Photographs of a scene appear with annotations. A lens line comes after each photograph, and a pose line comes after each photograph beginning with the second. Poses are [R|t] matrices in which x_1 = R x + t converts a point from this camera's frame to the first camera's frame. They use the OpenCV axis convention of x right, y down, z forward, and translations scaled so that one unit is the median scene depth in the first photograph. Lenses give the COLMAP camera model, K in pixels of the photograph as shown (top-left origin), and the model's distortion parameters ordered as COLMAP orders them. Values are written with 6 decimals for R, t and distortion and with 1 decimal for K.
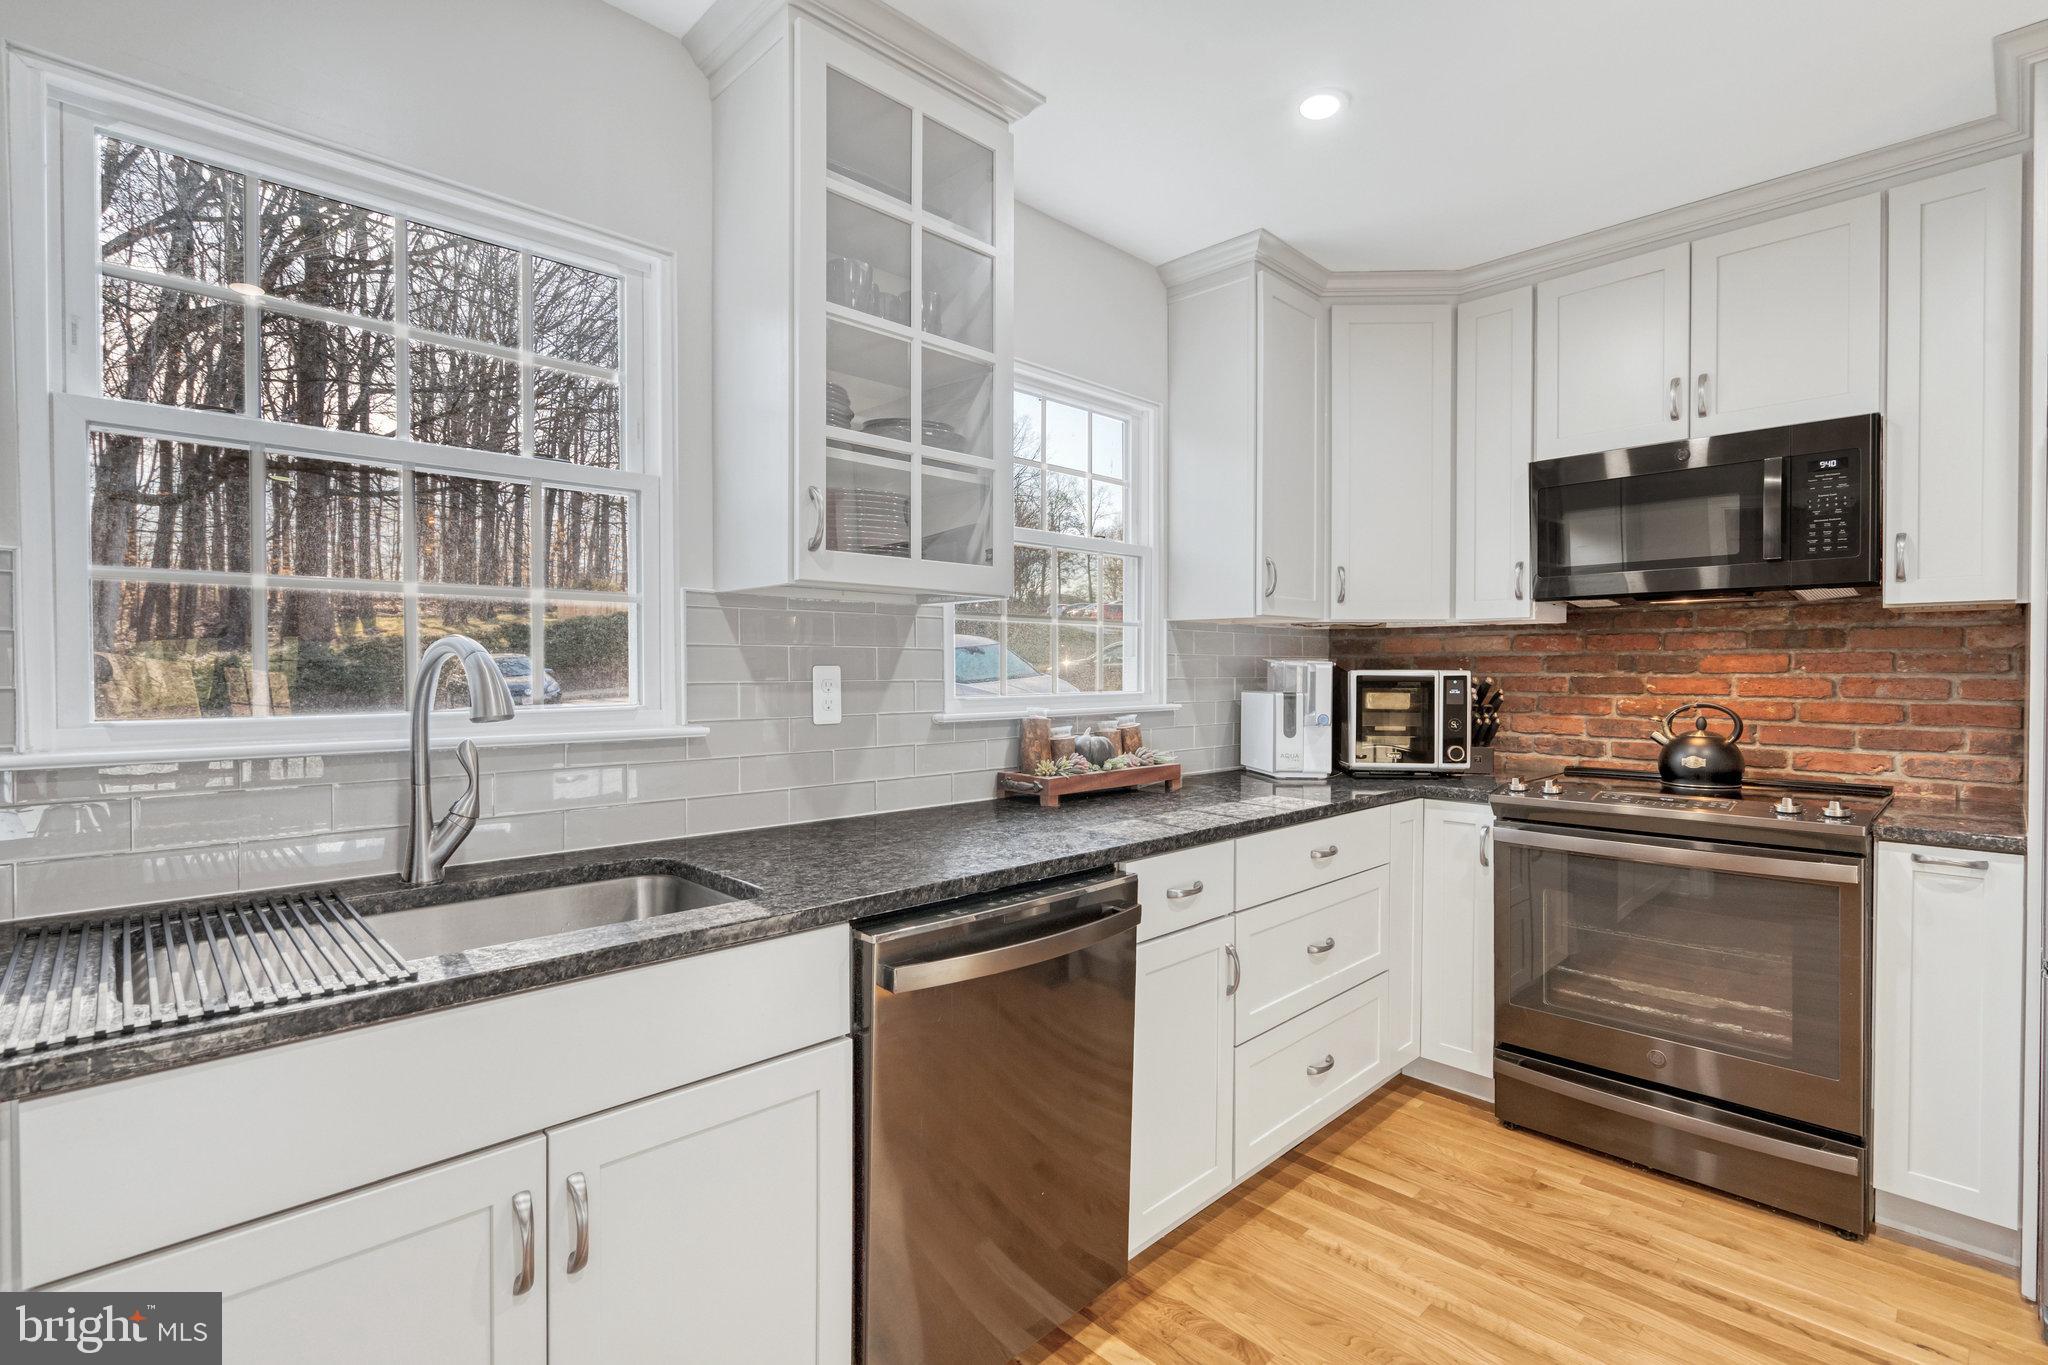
lens RADIAL K [[943.5, 0, 1014.8], [0, 943.5, 679.3], [0, 0, 1]] dist [-0.007740, 0.003135]
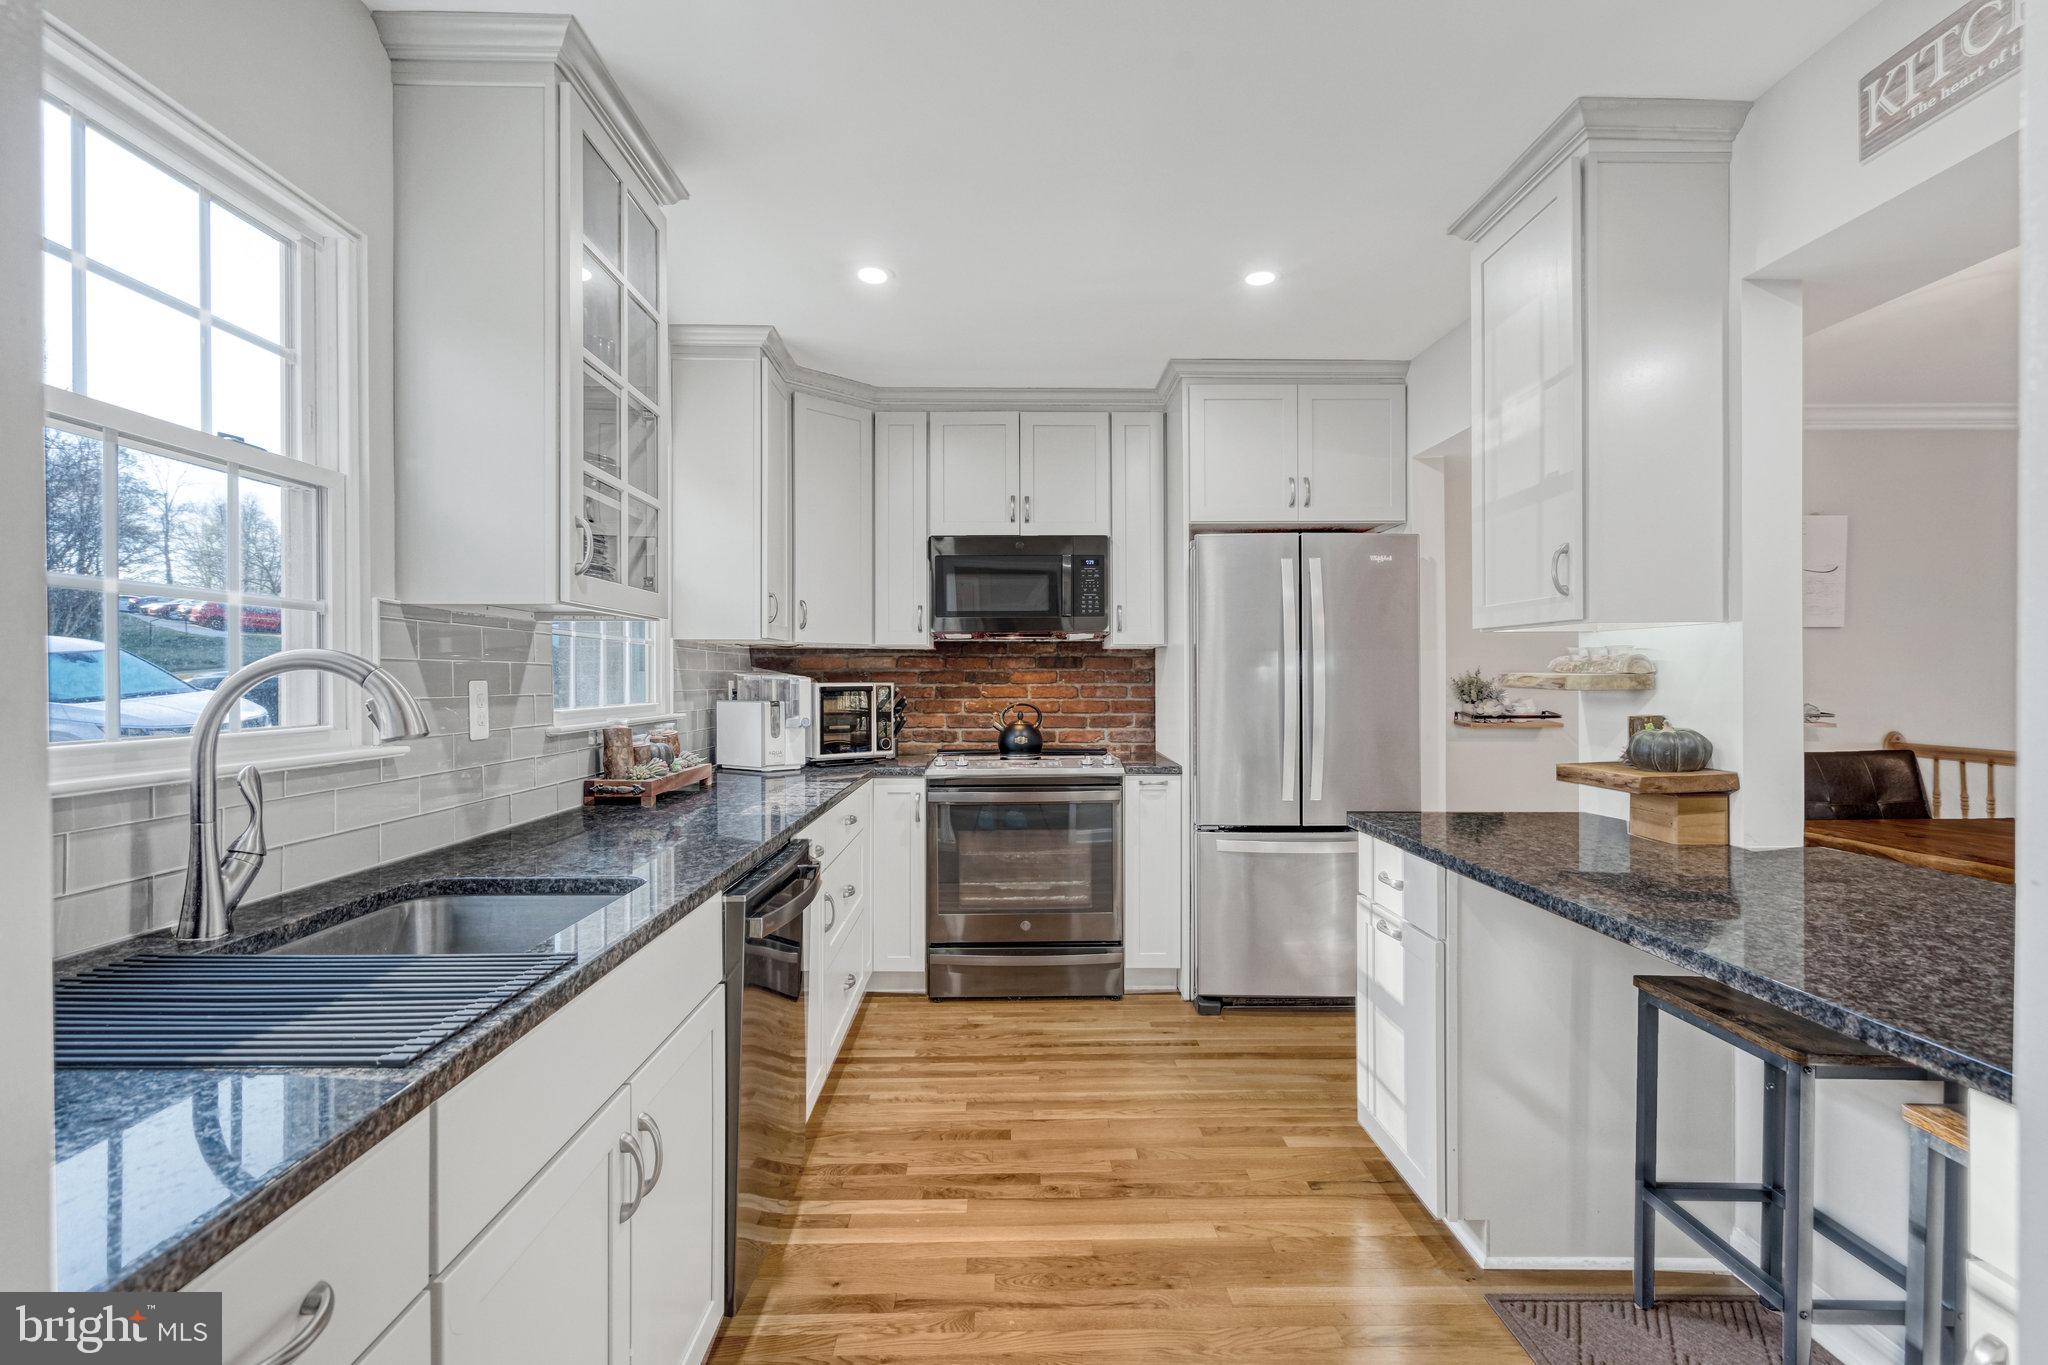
lens RADIAL K [[943.5, 0, 1009.4], [0, 943.5, 682.1], [0, 0, 1]] dist [-0.007740, 0.003135]
pose [[0.684994, -0.004034, 0.728538, -0.445820], [0.011648, 0.999918, -0.005415, -0.000756], [-0.728456, 0.012195, 0.684984, -0.068983]]
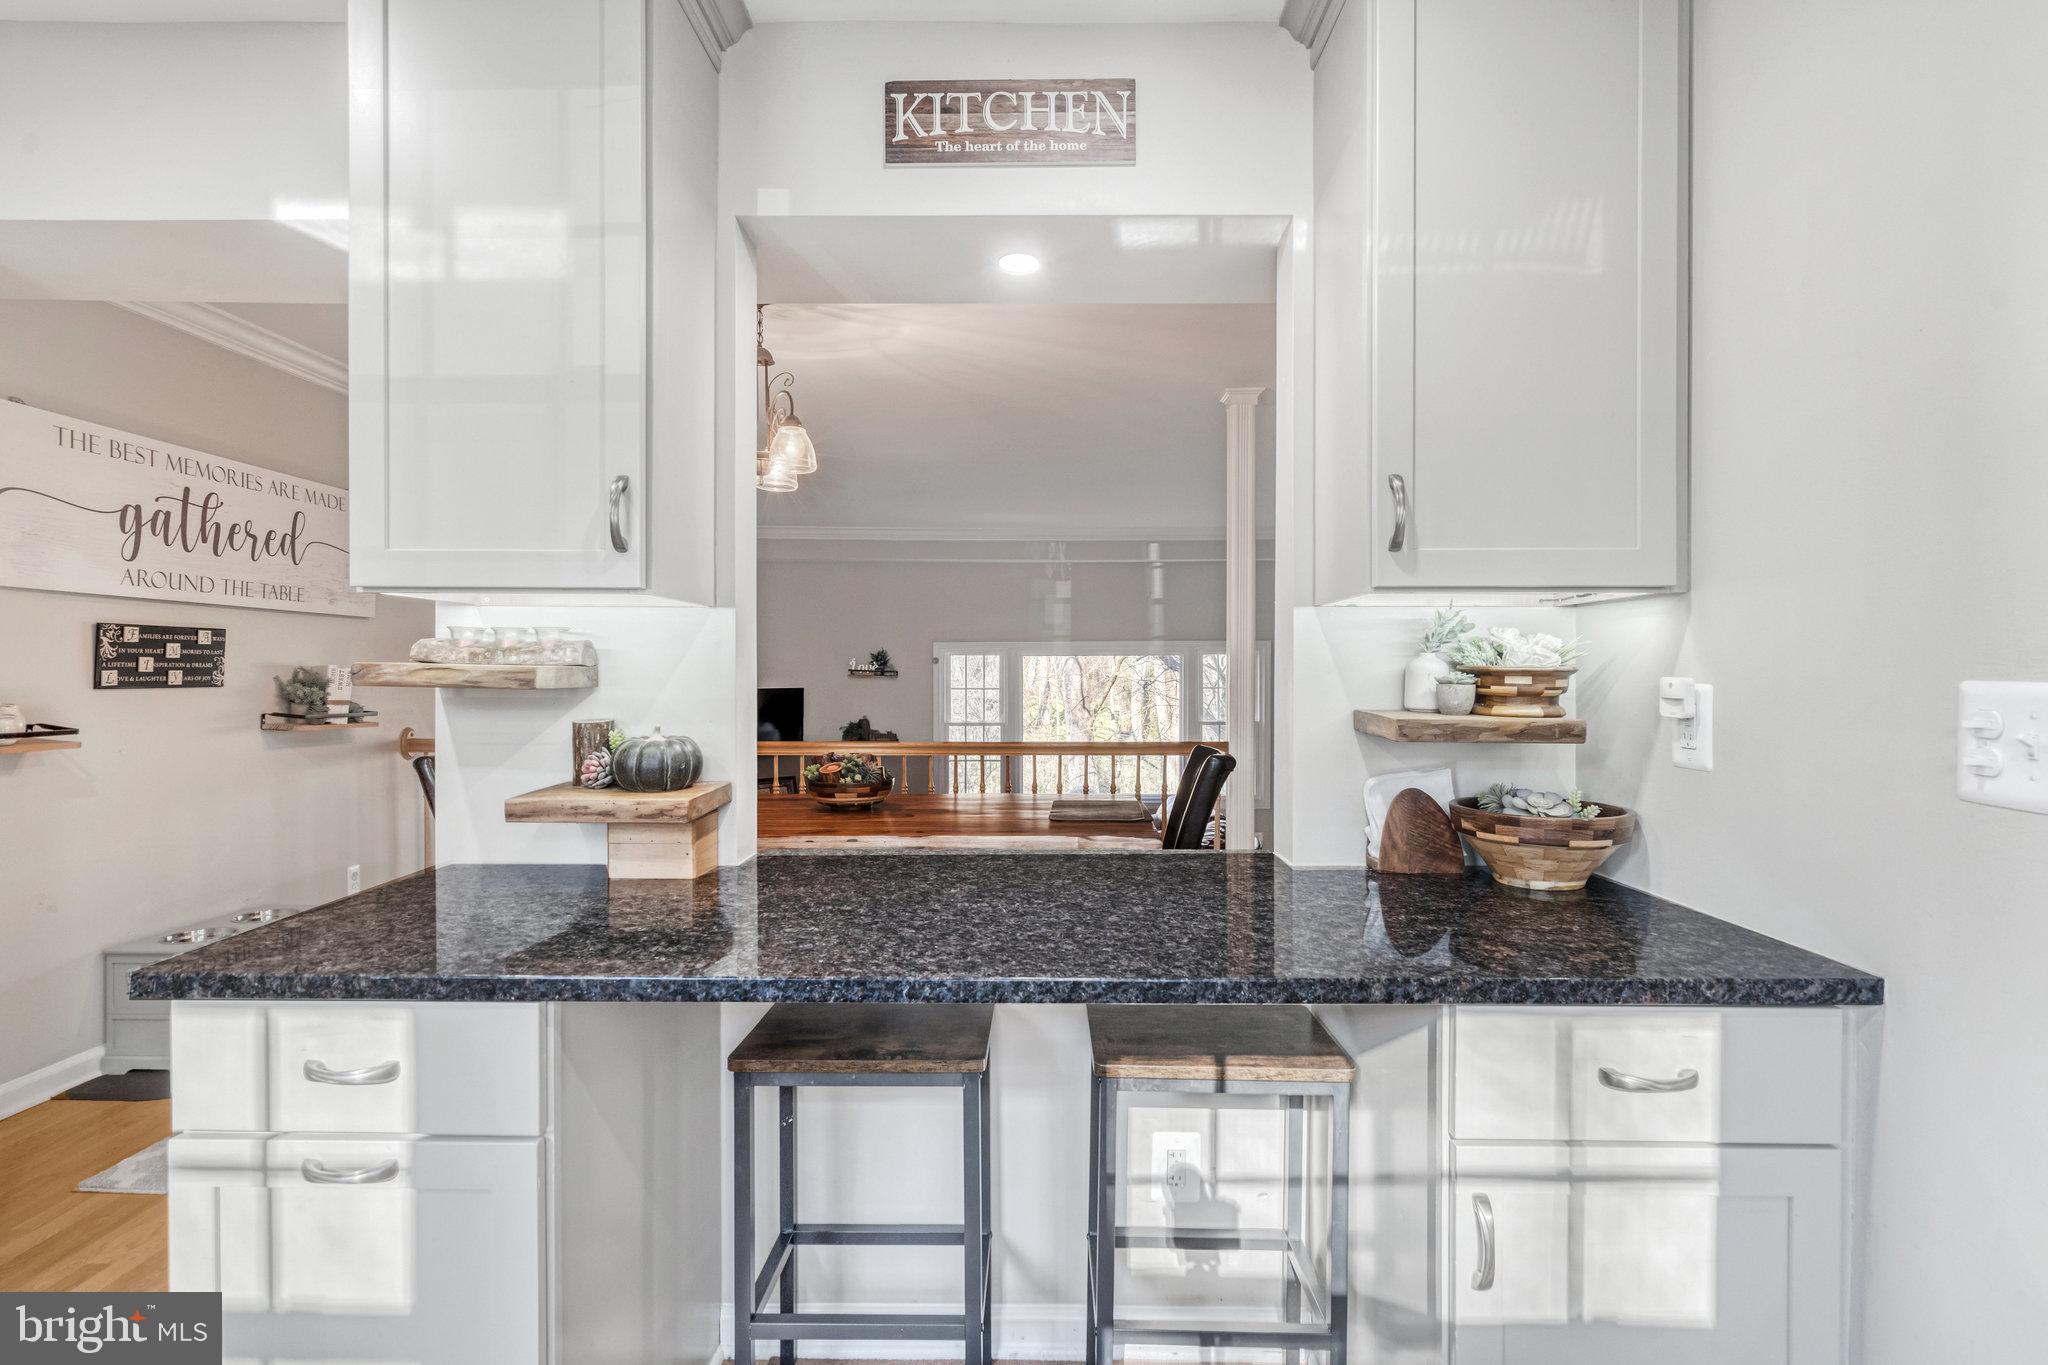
lens RADIAL K [[943.5, 0, 1034.1], [0, 943.5, 682.3], [0, 0, 1]] dist [-0.007740, 0.003135]
pose [[-0.712860, -0.006566, 0.701276, -0.093012], [0.008312, 0.999807, 0.017810, -0.004084], [-0.701257, 0.018524, -0.712668, 0.365652]]
